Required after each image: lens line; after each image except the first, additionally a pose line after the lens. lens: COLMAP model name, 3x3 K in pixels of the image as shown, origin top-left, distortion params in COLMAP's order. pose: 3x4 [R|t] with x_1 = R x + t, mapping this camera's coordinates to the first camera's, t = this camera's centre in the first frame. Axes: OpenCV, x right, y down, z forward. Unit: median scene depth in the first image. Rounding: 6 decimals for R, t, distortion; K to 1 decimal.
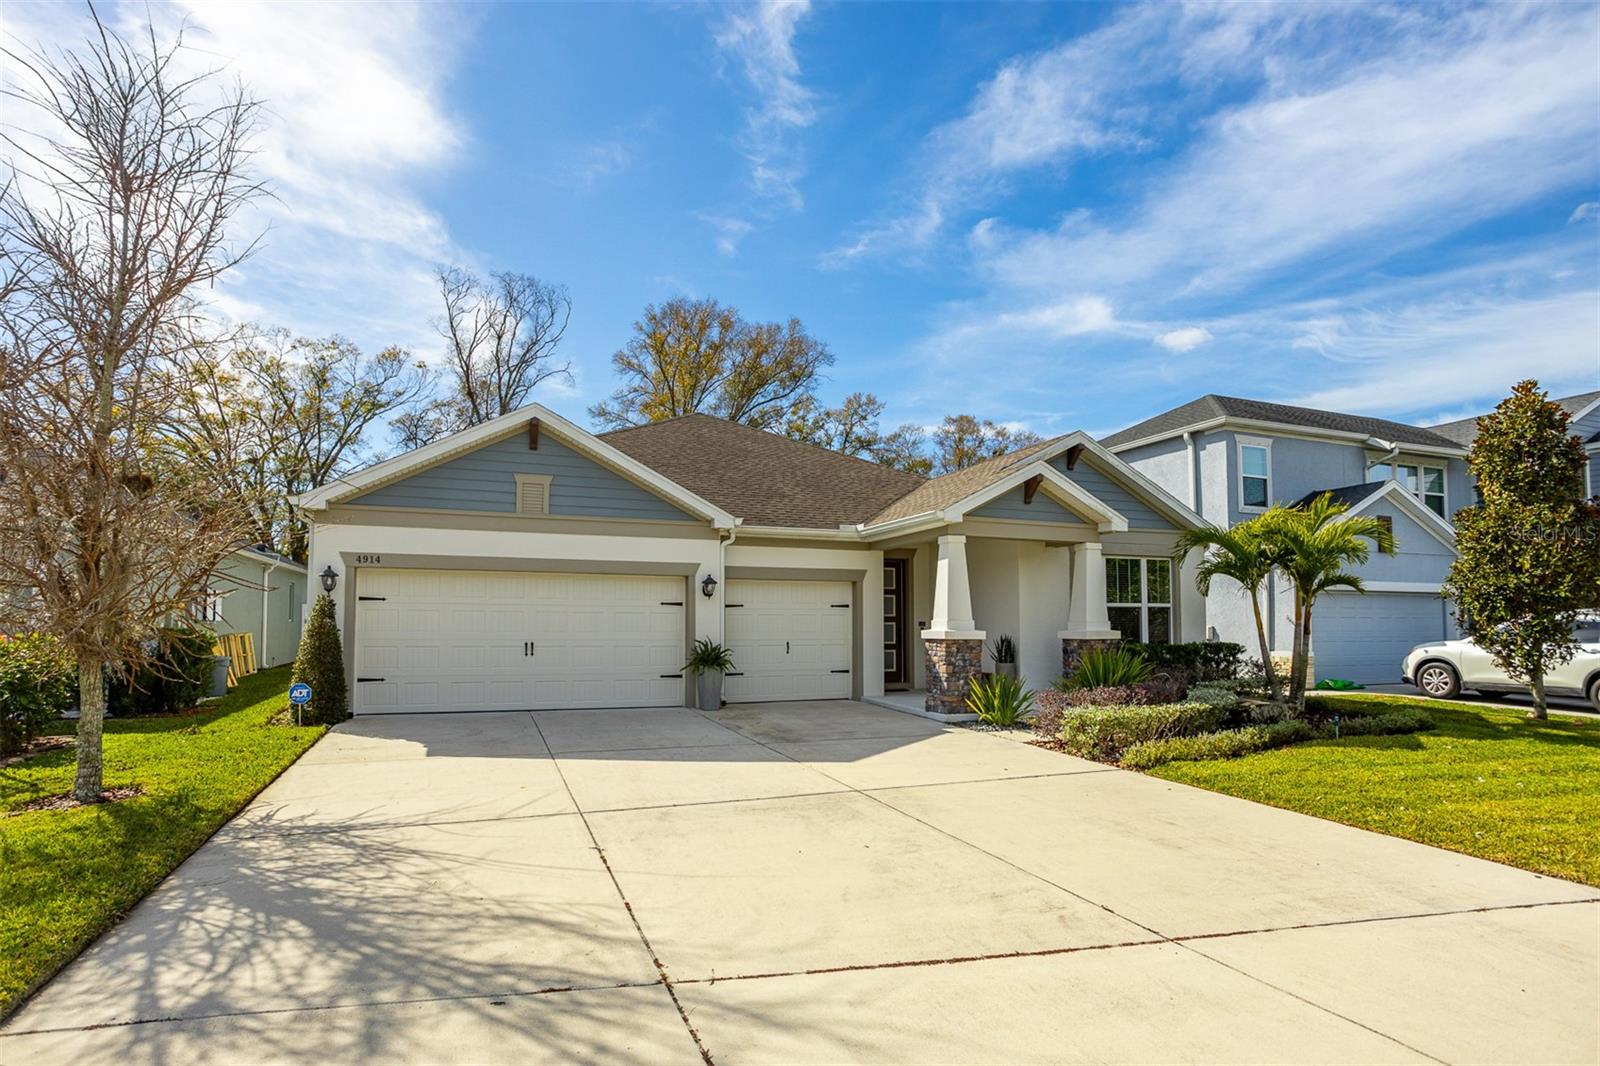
lens RADIAL K [[834.1, 0, 792.2], [0, 834.1, 580.8], [0, 0, 1]] dist [-0.053836, 0.033452]
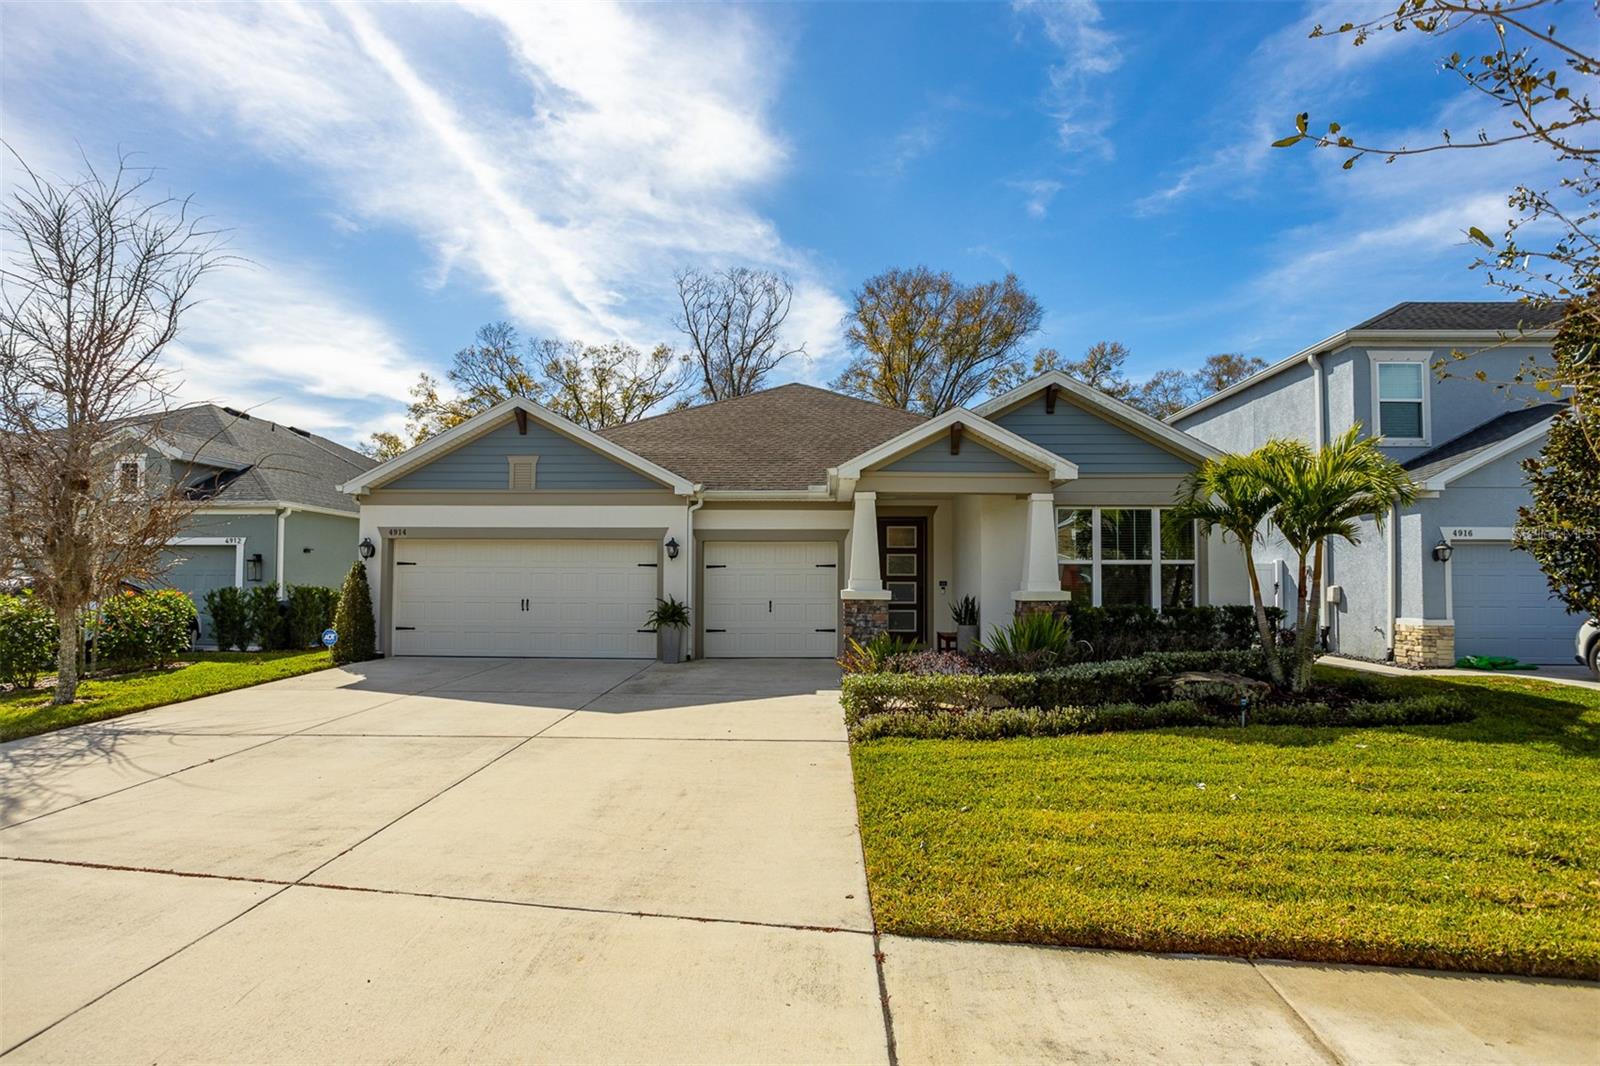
lens RADIAL K [[790.3, 0, 801.2], [0, 790.3, 552.5], [0, 0, 1]] dist [-0.055063, 0.031442]
pose [[0.929537, -0.014232, -0.368454, 0.385337], [0.019787, 0.999740, 0.011303, 0.002949], [0.368197, -0.017798, 0.929577, 0.099931]]
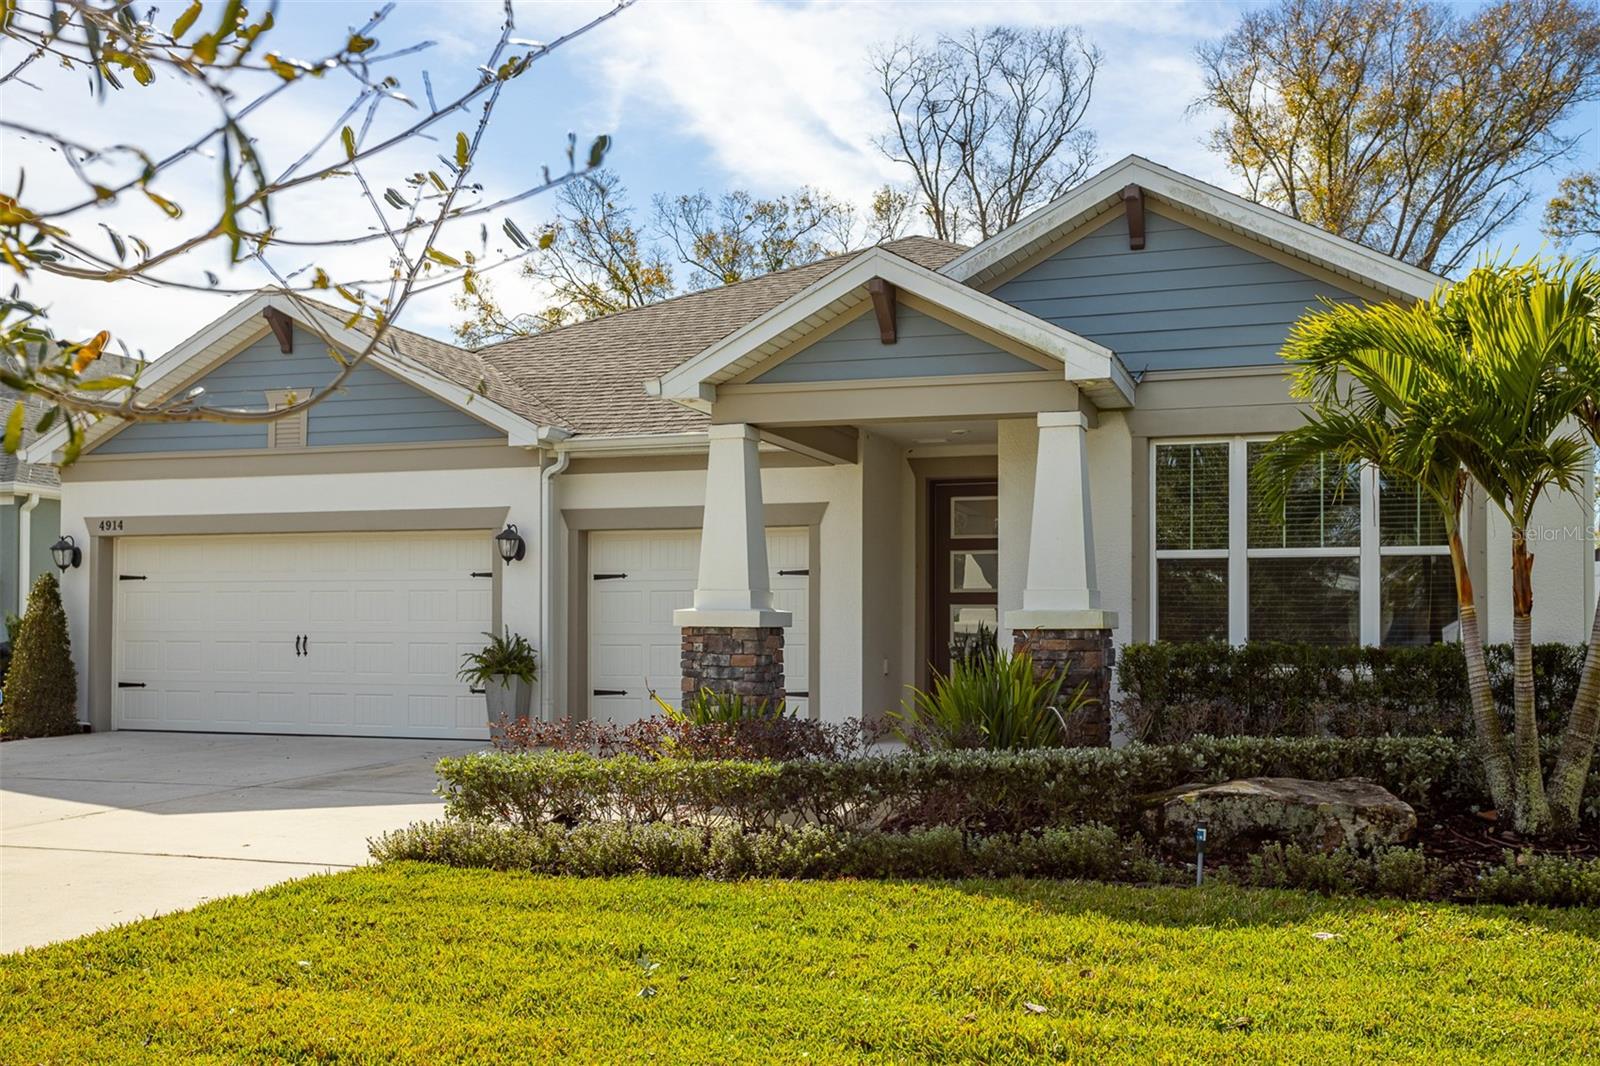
lens RADIAL K [[1464.0, 0, 841.5], [0, 1464.0, 531.5], [0, 0, 1]] dist [0.004789, 0.004938]
pose [[0.783190, -0.045082, -0.620146, 0.668914], [0.032418, 0.998972, -0.031679, 0.035175], [0.620937, 0.004706, 0.783846, 0.283367]]
